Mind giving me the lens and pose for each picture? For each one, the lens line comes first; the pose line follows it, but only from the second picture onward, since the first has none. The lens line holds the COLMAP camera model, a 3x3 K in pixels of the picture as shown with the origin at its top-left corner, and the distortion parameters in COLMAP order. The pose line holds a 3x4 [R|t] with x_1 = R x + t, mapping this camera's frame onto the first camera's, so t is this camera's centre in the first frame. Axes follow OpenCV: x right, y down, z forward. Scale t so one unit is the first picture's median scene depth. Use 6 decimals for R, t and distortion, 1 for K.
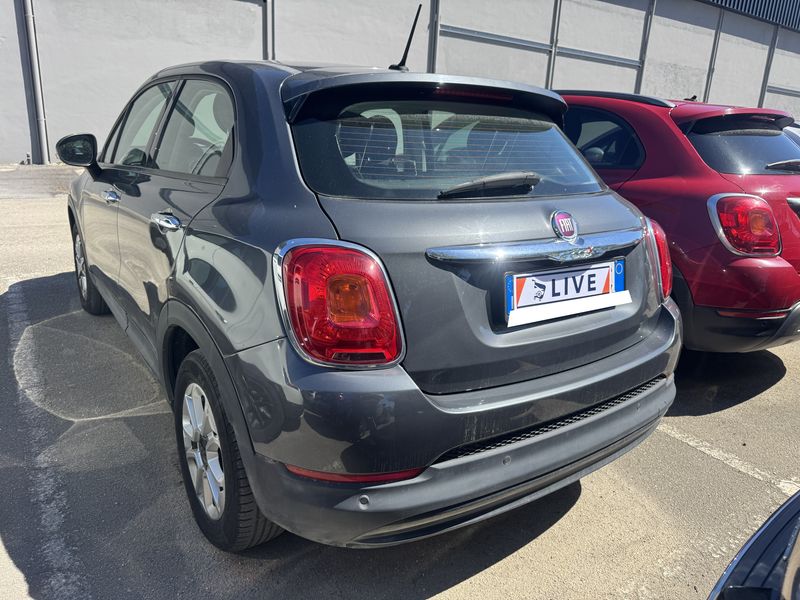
lens RADIAL K [[569.6, 0, 446.2], [0, 569.6, 290.9], [0, 0, 1]] dist [0.055809, -0.061462]
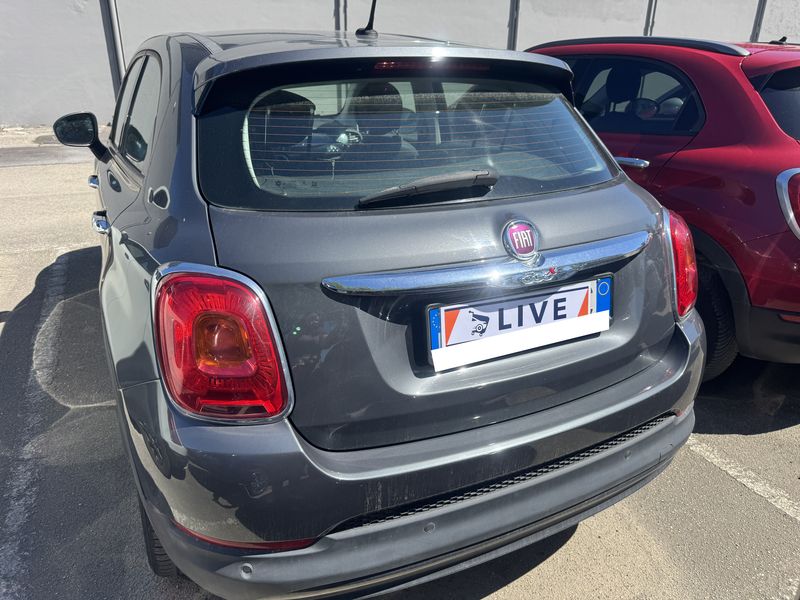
lens RADIAL K [[569.6, 0, 446.2], [0, 569.6, 290.9], [0, 0, 1]] dist [0.055809, -0.061462]
pose [[0.984589, 0.029664, -0.172352, 0.235765], [-0.013315, 0.995364, 0.095252, -0.114011], [0.174379, -0.091489, 0.980419, 0.192596]]
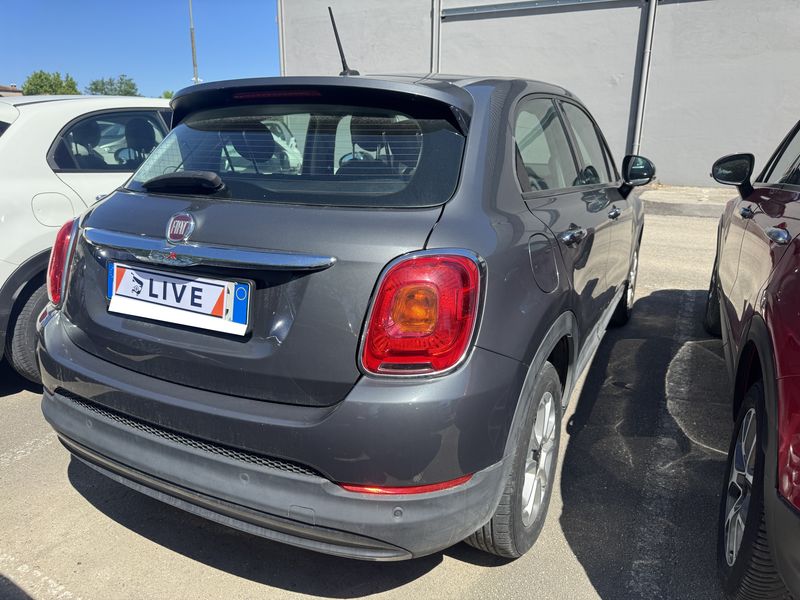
lens RADIAL K [[558.2, 0, 400.0], [0, 558.2, 300.0], [0, 0, 1]] dist [0.005796, -0.004448]
pose [[0.458862, 0.214123, -0.862321, 1.135171], [-0.223925, 0.967069, 0.120977, -0.183238], [0.859828, 0.137584, 0.491698, 0.852106]]
